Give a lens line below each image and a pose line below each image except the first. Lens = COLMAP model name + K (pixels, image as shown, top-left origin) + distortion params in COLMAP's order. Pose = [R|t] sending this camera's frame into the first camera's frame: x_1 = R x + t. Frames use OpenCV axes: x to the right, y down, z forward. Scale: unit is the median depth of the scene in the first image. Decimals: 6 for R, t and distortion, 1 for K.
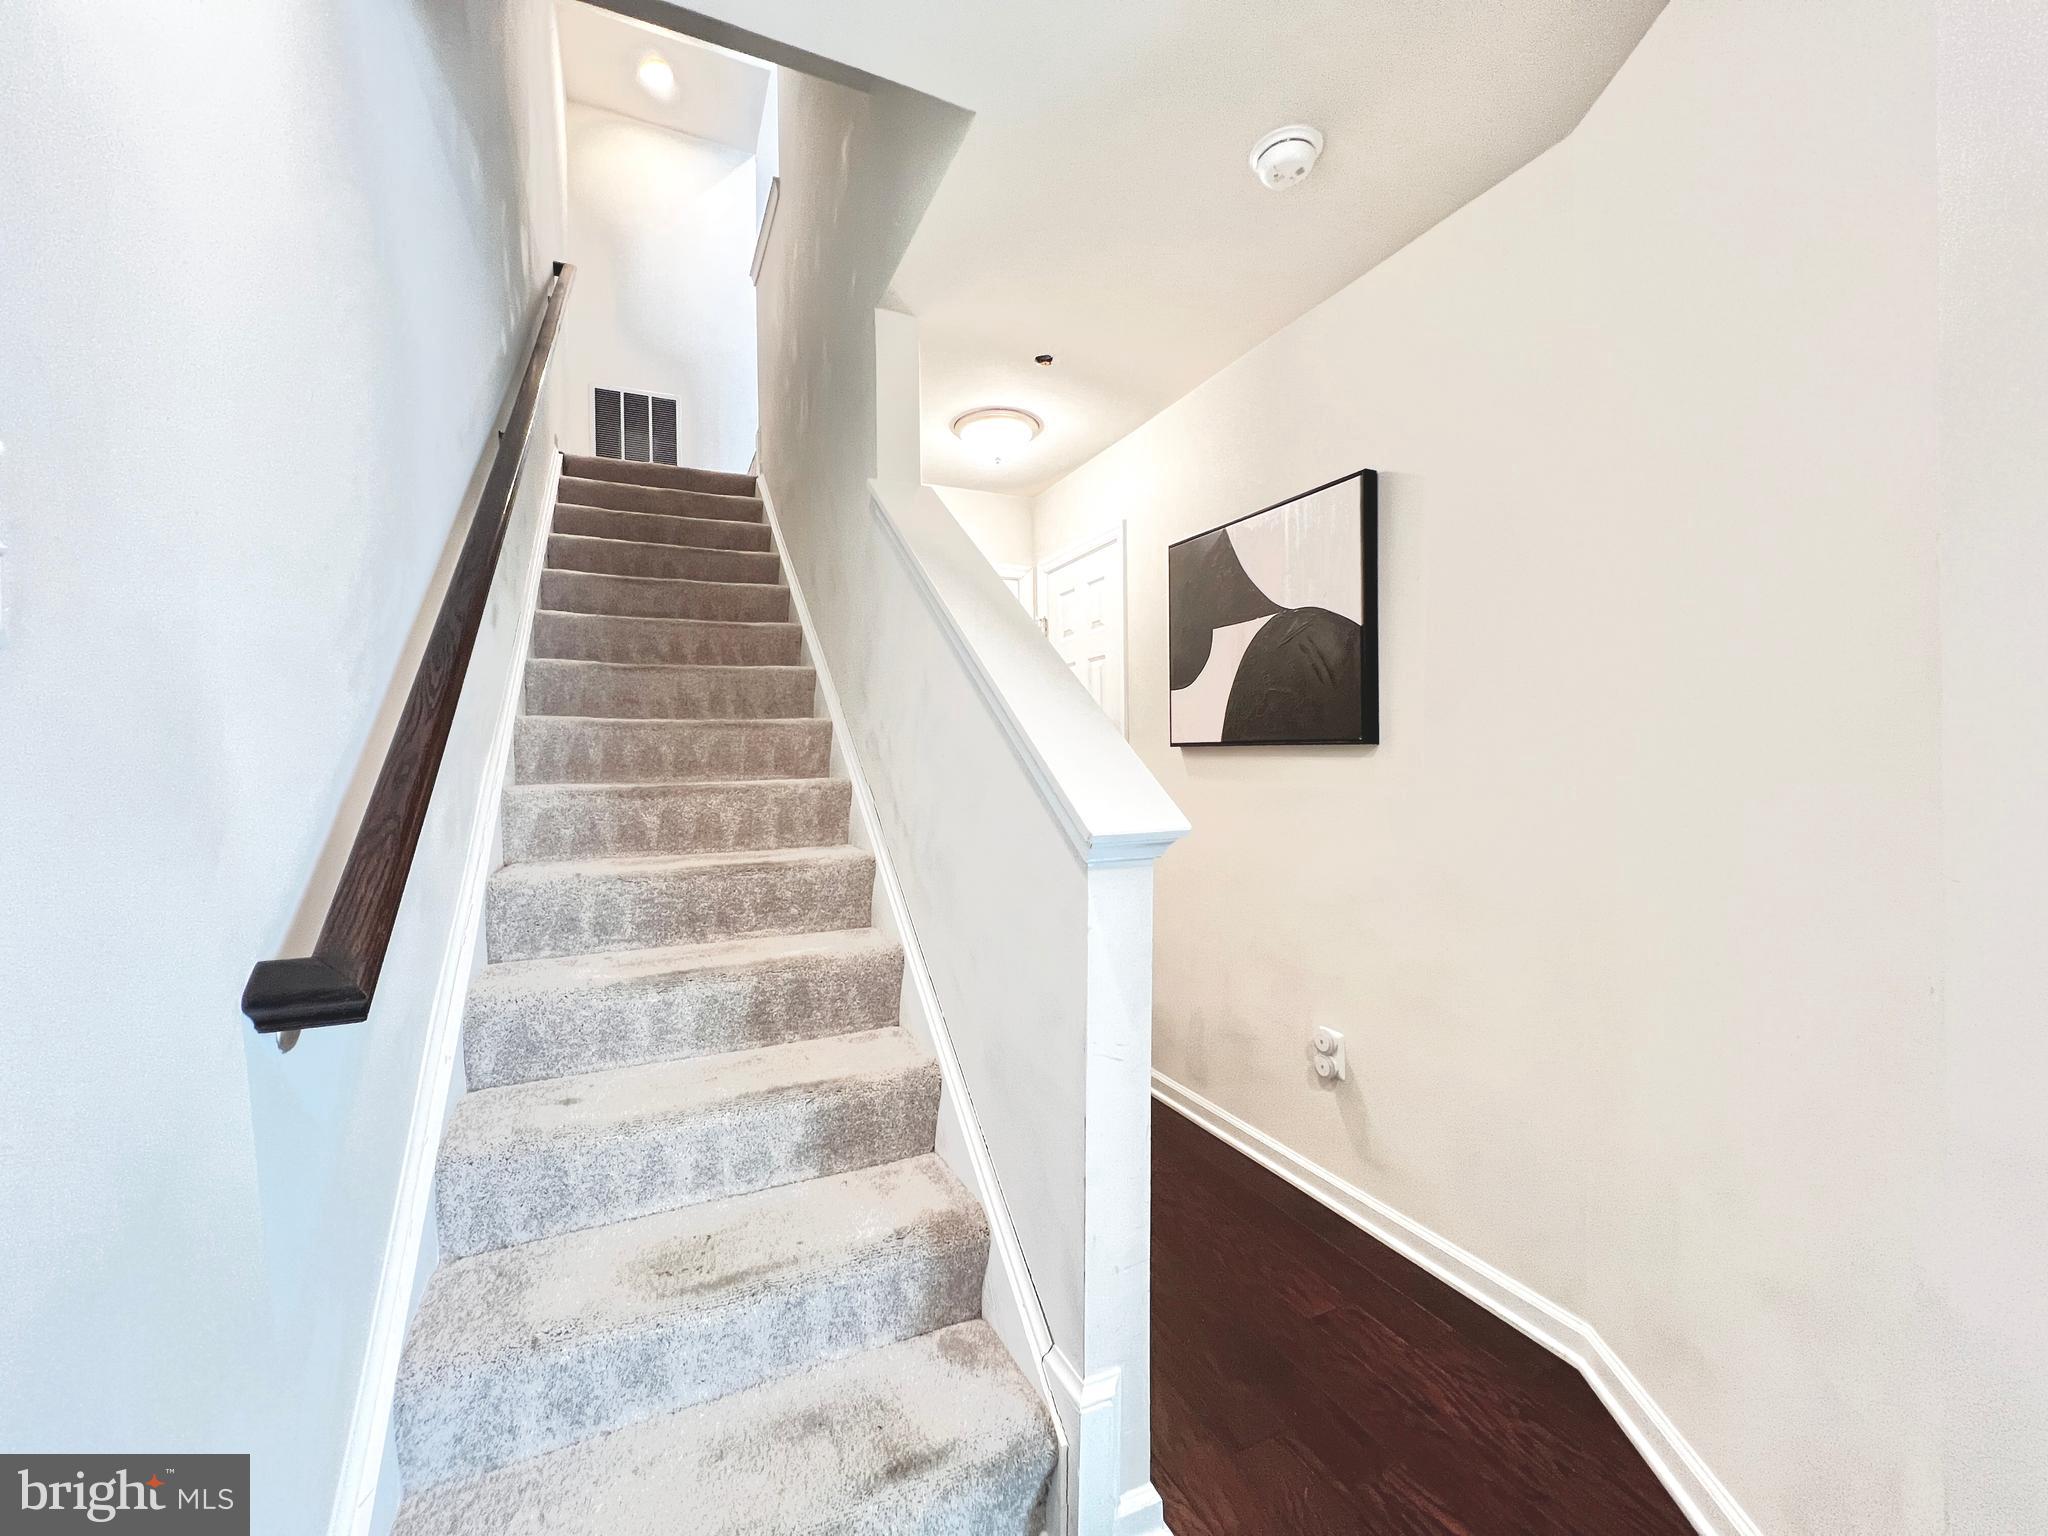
lens RADIAL K [[827.0, 0, 1024.2], [0, 827.0, 759.4], [0, 0, 1]] dist [-0.011201, 0.003568]
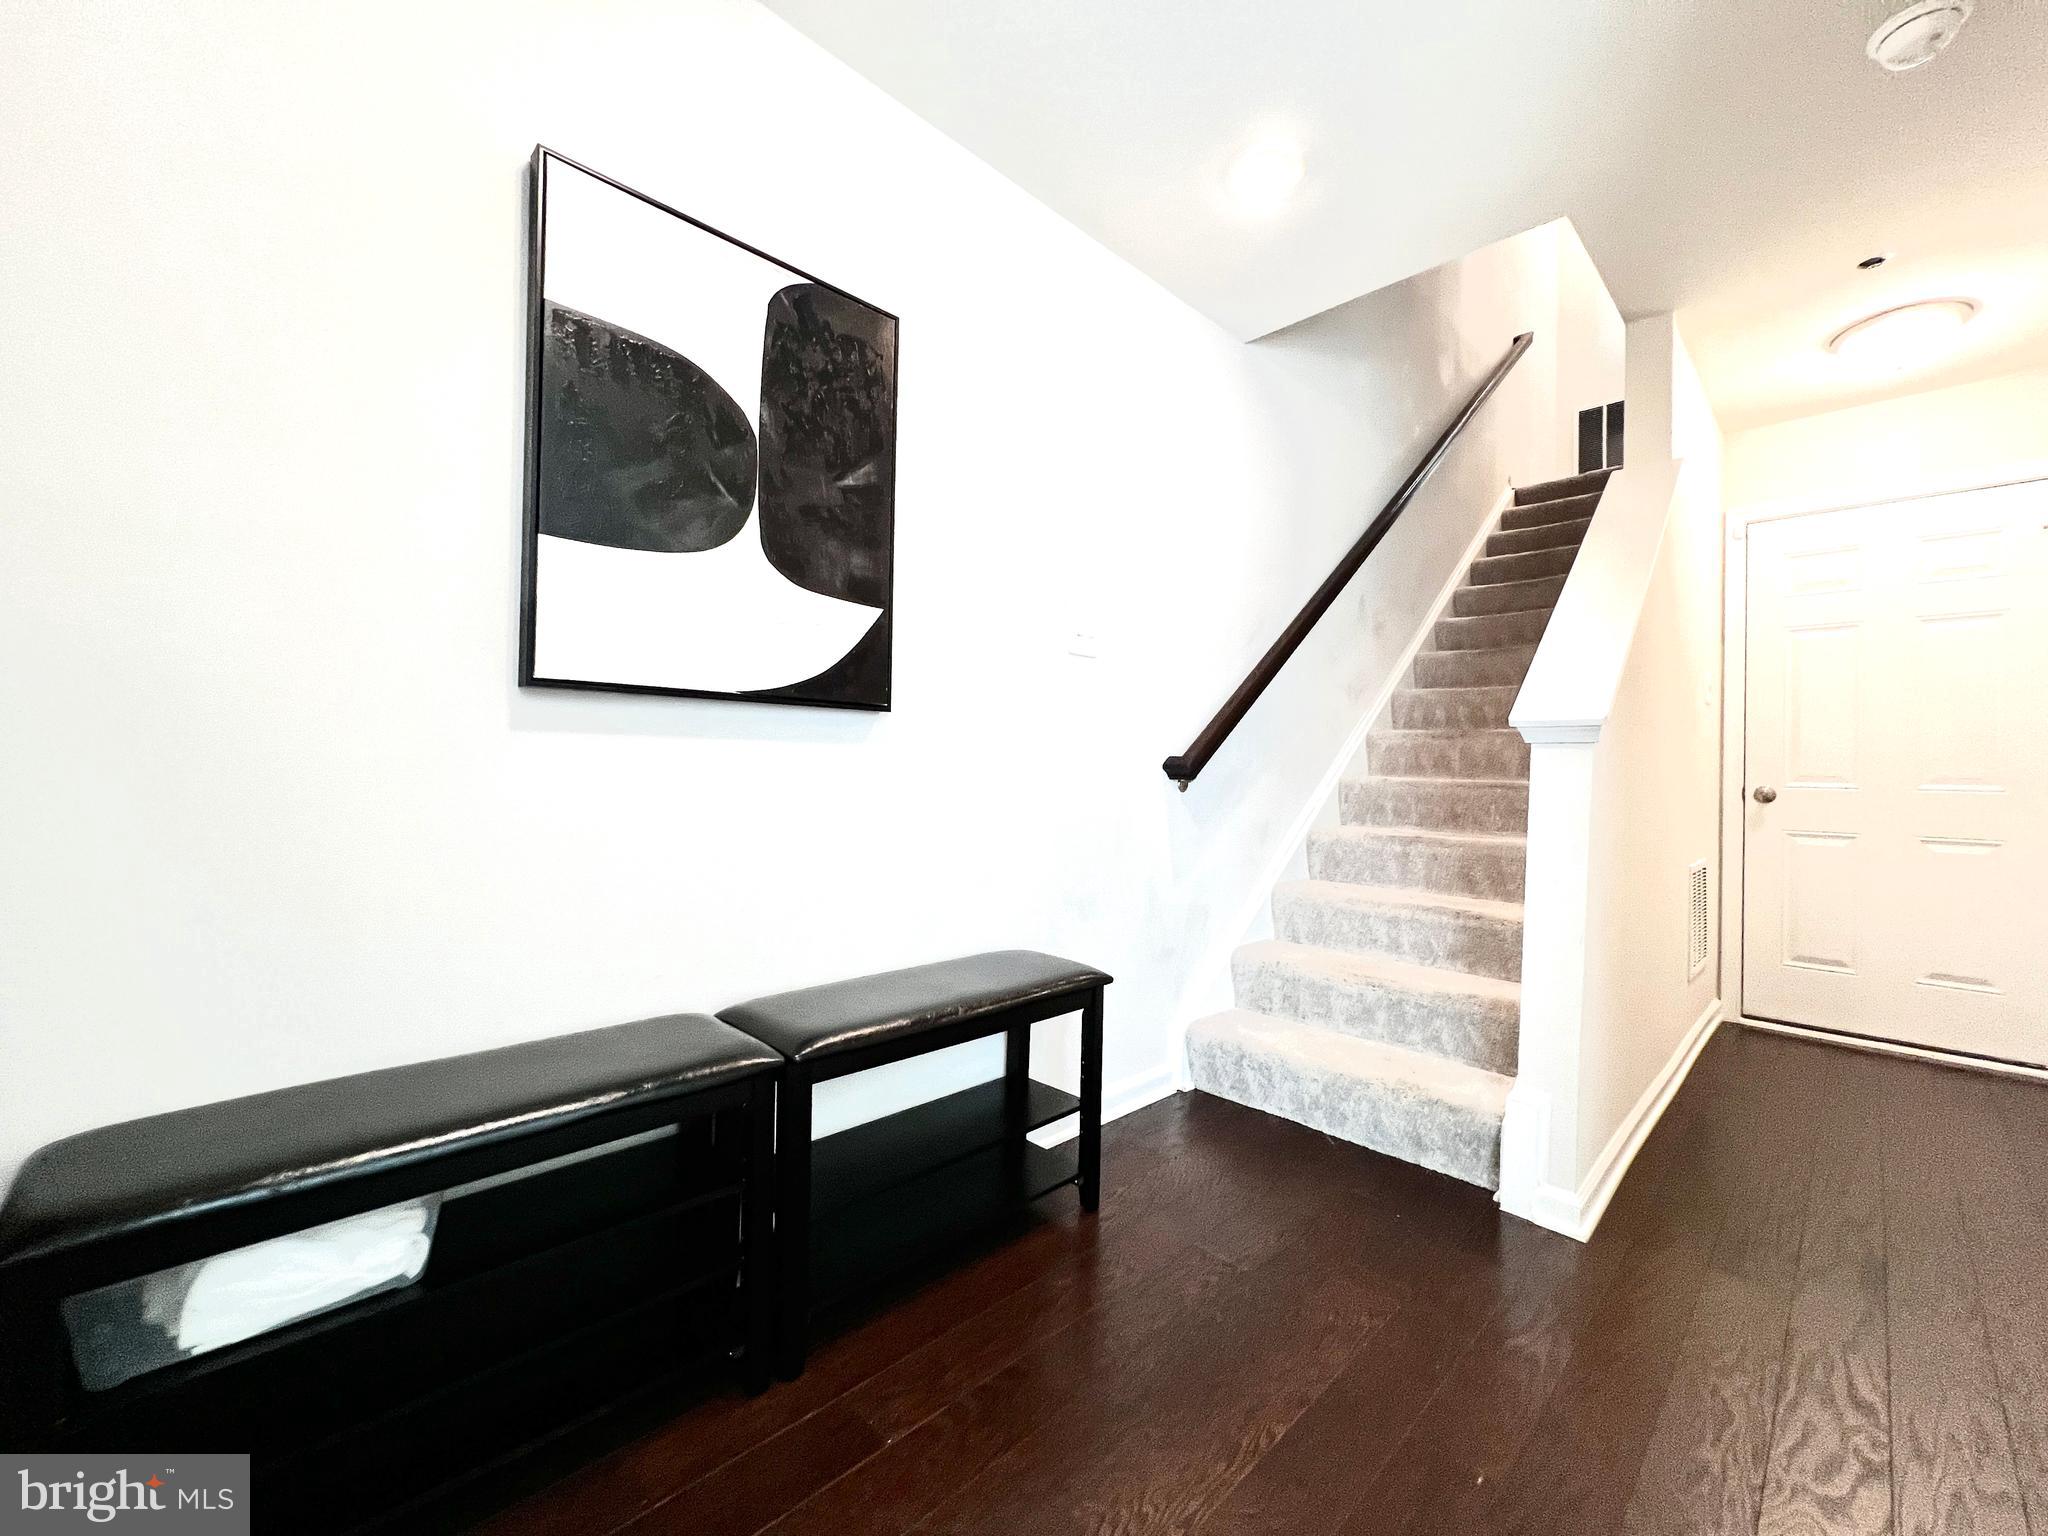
lens RADIAL K [[827.0, 0, 1024.2], [0, 827.0, 759.4], [0, 0, 1]] dist [-0.011201, 0.003568]
pose [[0.336398, 0.013285, -0.941626, 0.854474], [-0.024871, 0.999677, 0.005219, 0.119519], [0.941391, 0.021664, 0.336620, -0.269480]]
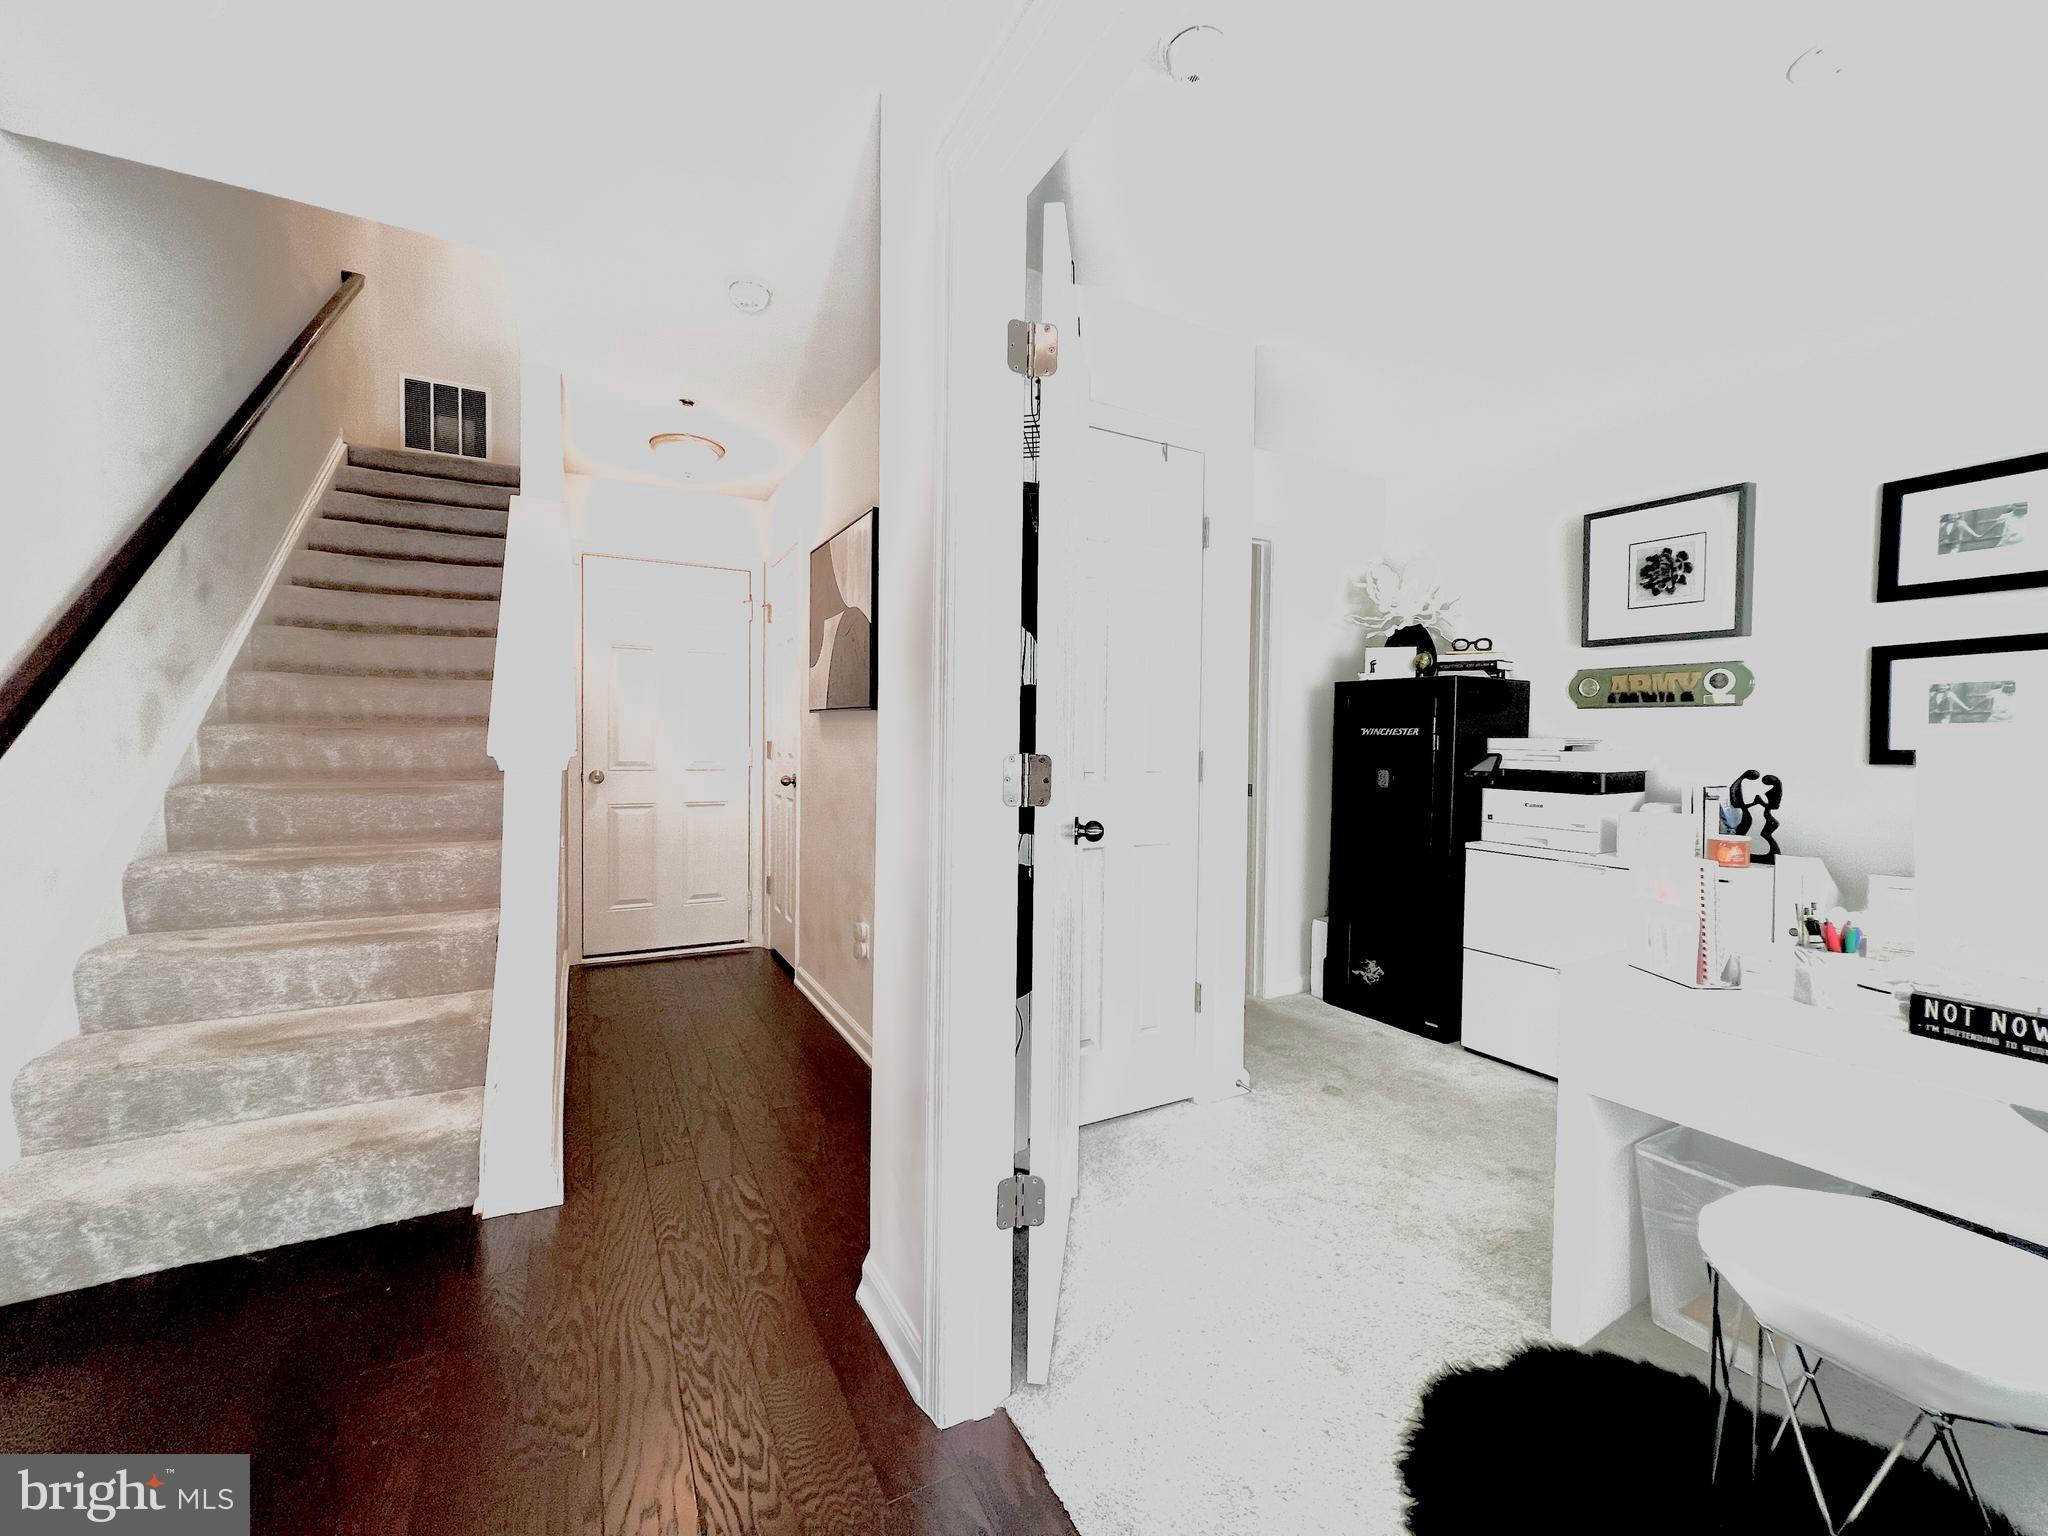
lens RADIAL K [[827.0, 0, 1024.2], [0, 827.0, 759.4], [0, 0, 1]] dist [-0.011201, 0.003568]
pose [[0.997454, 0.024399, 0.067007, 0.693359], [-0.025860, 0.999445, 0.021017, 0.033131], [-0.066457, -0.022696, 0.997531, -0.454776]]
